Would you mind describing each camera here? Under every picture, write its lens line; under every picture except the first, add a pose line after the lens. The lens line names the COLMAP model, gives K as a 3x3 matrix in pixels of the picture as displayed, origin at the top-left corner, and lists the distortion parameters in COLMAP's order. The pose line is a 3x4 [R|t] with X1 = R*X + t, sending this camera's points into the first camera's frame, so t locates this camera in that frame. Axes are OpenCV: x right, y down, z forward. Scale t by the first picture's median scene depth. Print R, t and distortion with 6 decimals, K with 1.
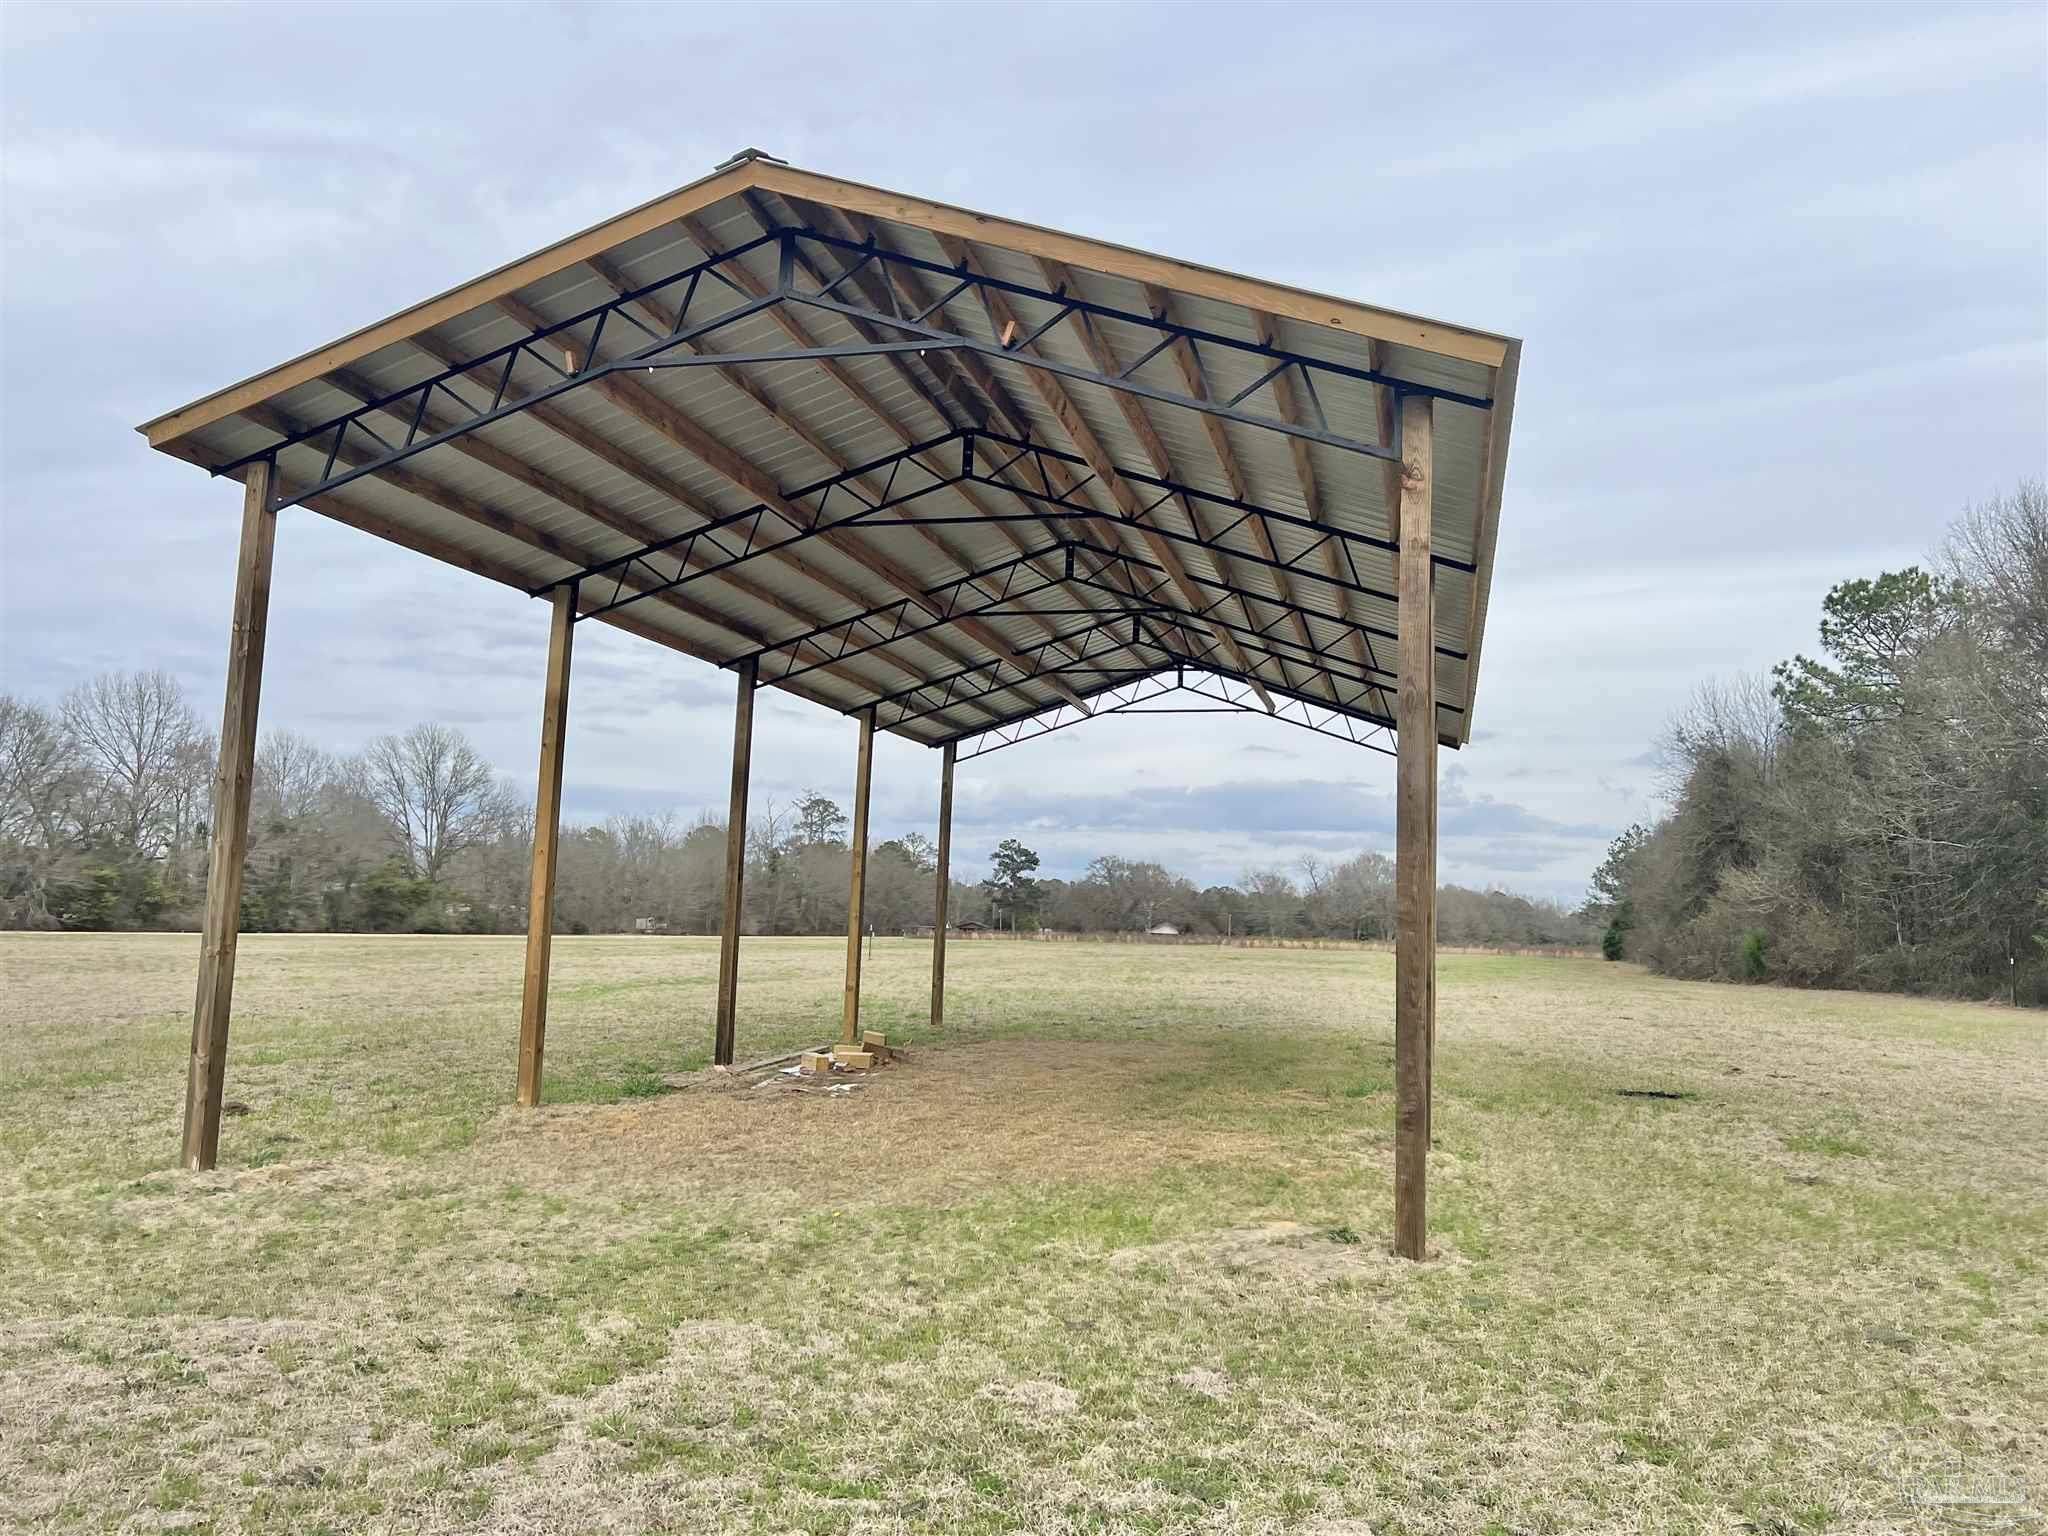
lens RADIAL K [[1505.5, 0, 1013.9], [0, 1505.5, 756.9], [0, 0, 1]] dist [0.006922, -0.030894]
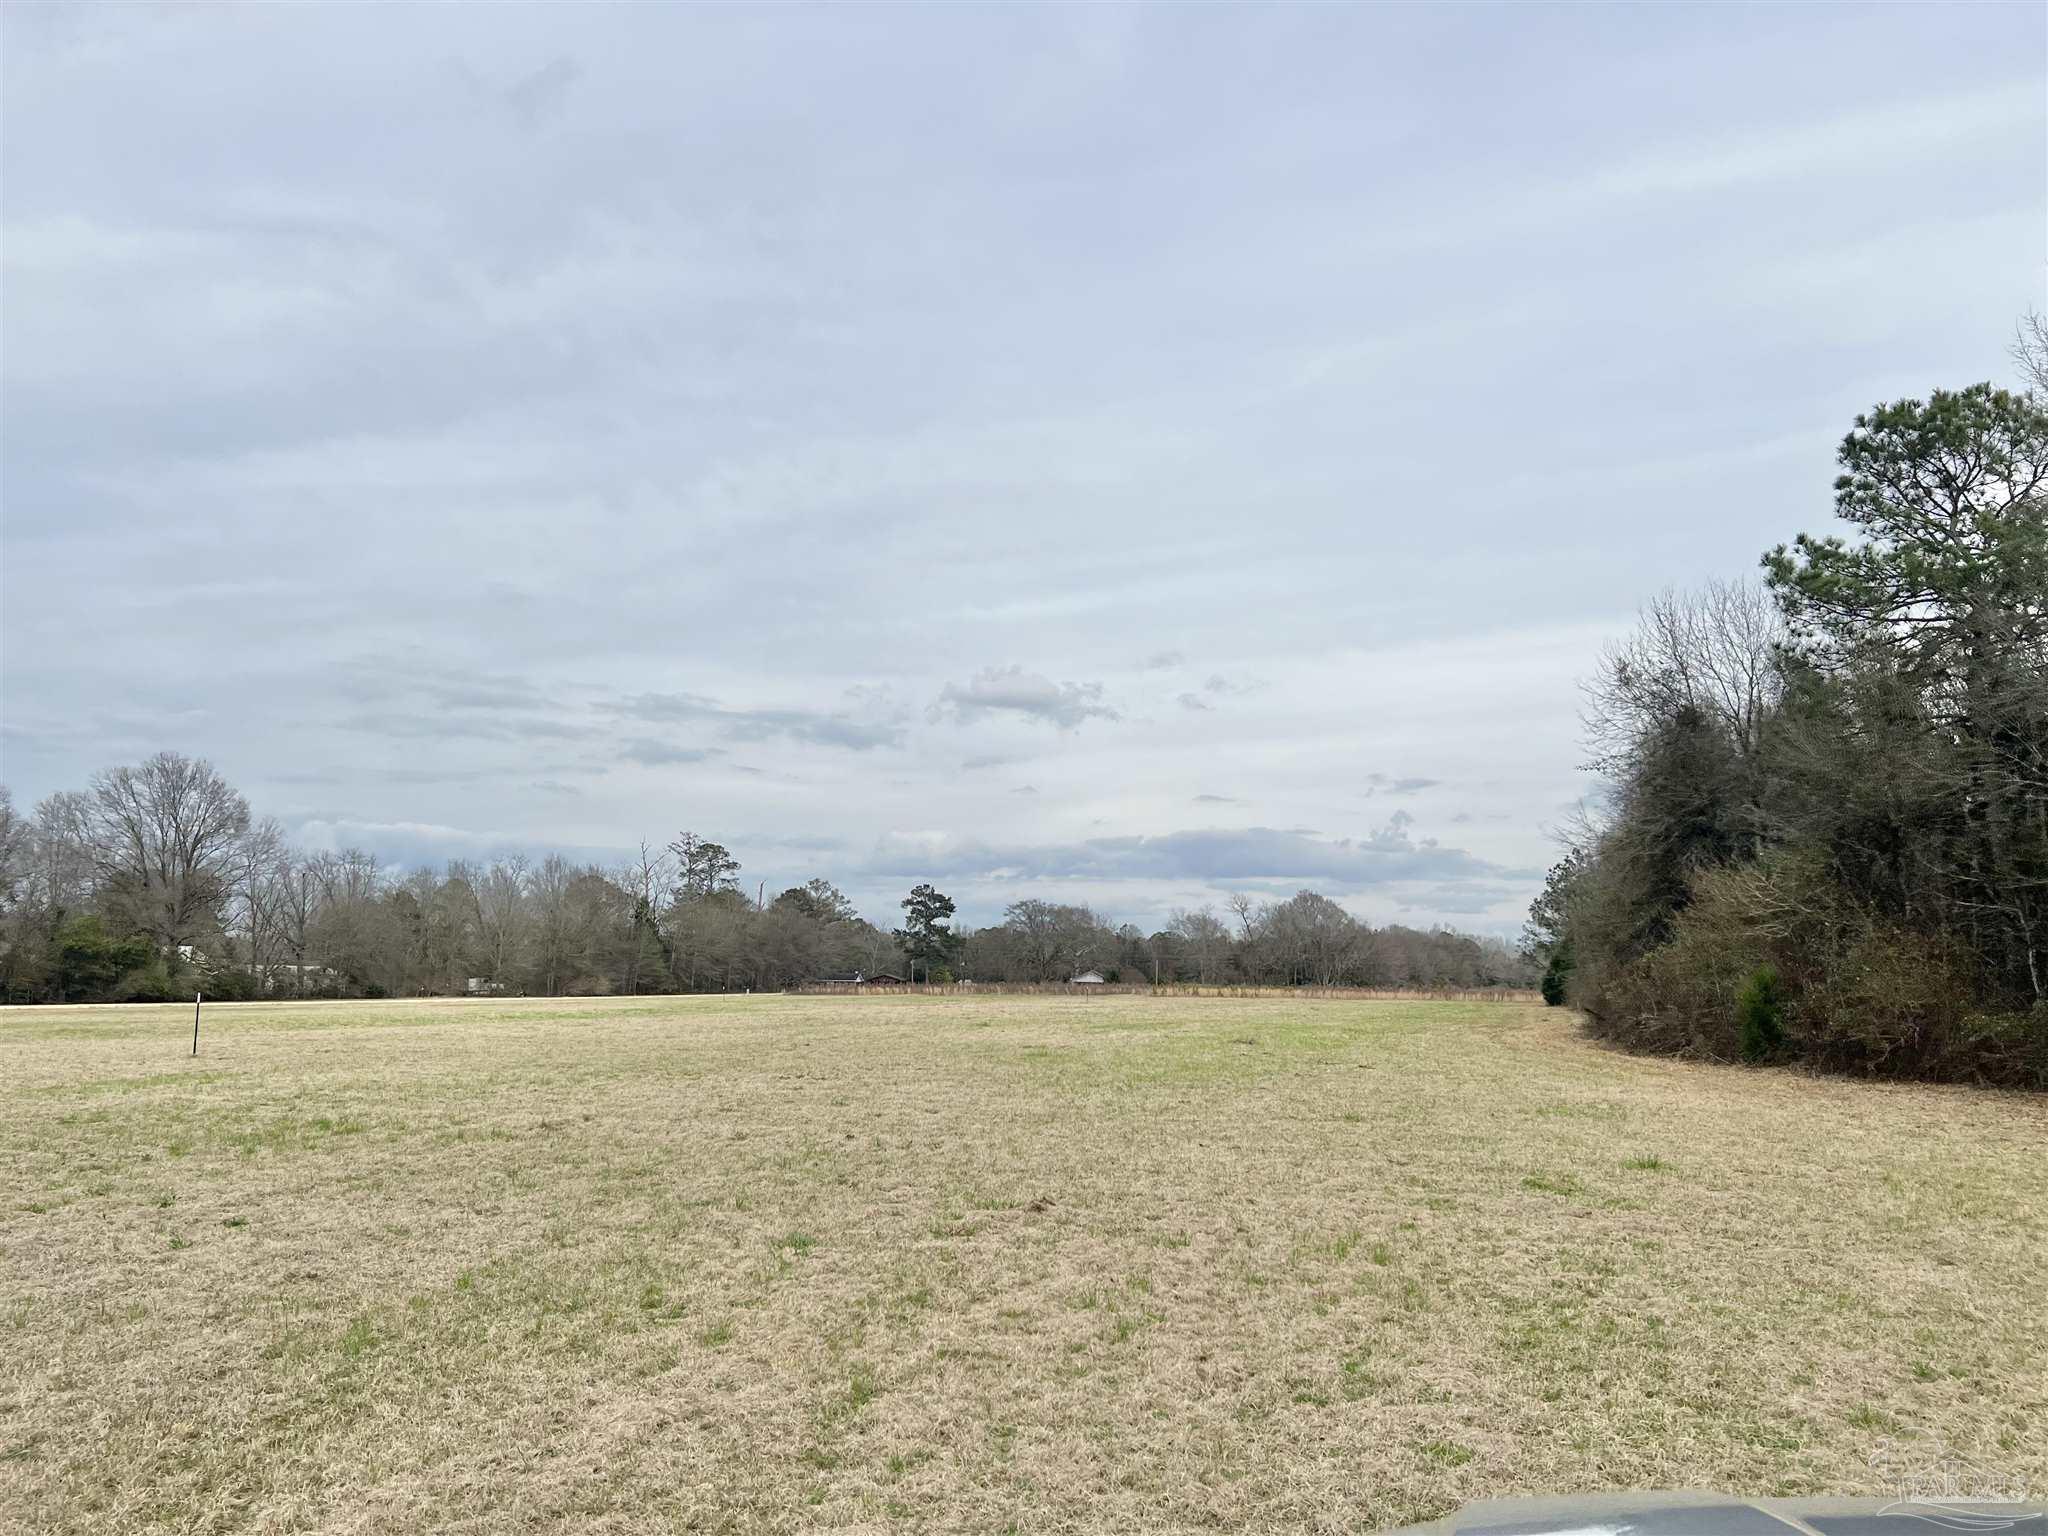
lens RADIAL K [[1521.0, 0, 1030.7], [0, 1521.0, 777.3], [0, 0, 1]] dist [-0.000135, -0.005143]
pose [[0.998927, -0.013954, 0.044161, 0.062506], [0.014759, 0.999730, -0.017943, 0.015851], [-0.043899, 0.018576, 0.998863, 0.141271]]
